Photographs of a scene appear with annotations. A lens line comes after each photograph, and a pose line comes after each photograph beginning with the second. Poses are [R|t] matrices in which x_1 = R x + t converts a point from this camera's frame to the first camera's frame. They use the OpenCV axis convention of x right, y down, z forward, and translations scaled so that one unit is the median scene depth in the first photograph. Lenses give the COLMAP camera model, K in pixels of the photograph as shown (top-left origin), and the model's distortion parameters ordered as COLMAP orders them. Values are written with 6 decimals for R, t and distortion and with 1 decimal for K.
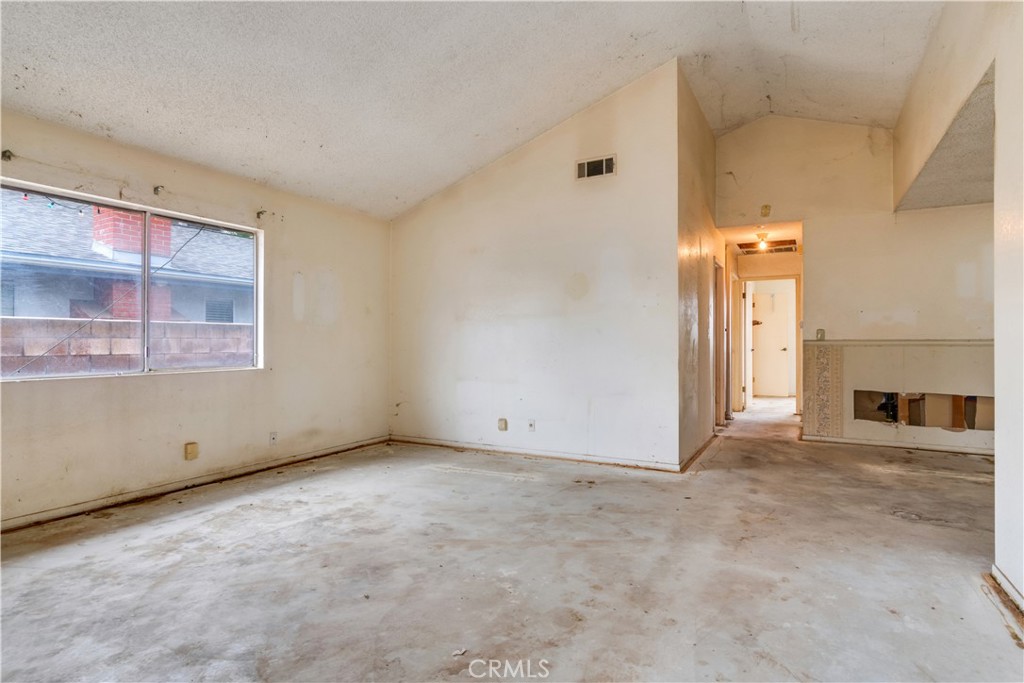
lens RADIAL K [[543.9, 0, 509.4], [0, 543.9, 339.2], [0, 0, 1]] dist [0.002387, -0.001945]
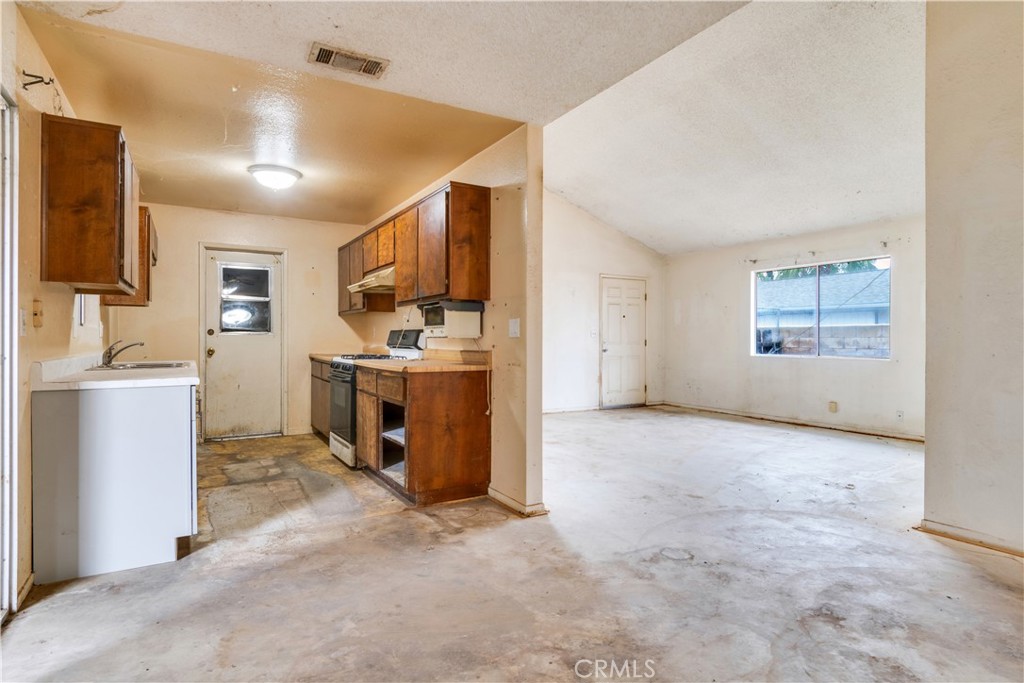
lens RADIAL K [[543.9, 0, 509.4], [0, 543.9, 339.2], [0, 0, 1]] dist [0.002387, -0.001945]
pose [[-0.516285, -0.001452, -0.856416, 1.581921], [0.000359, 0.999998, -0.001912, 0.008531], [0.856417, -0.001295, -0.516284, 1.232558]]
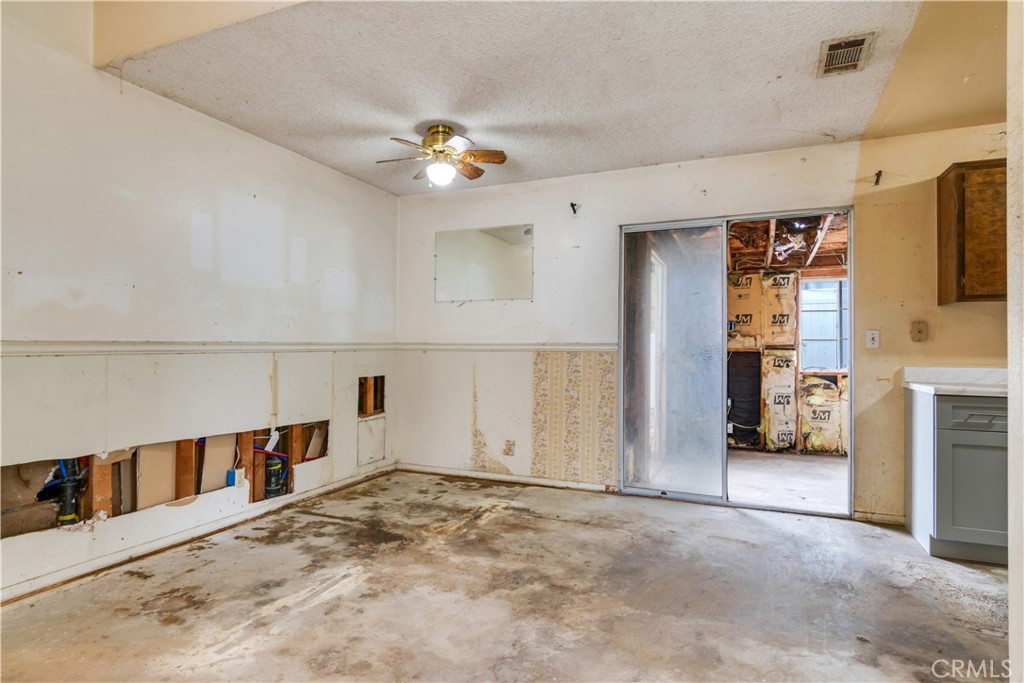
lens RADIAL K [[562.7, 0, 510.2], [0, 562.7, 342.4], [0, 0, 1]] dist [0.002080, -0.001161]
pose [[-0.084967, 0.006515, 0.996363, 0.333673], [-0.006792, 0.999952, -0.007118, 0.004811], [-0.996361, -0.007372, -0.084918, 1.143865]]
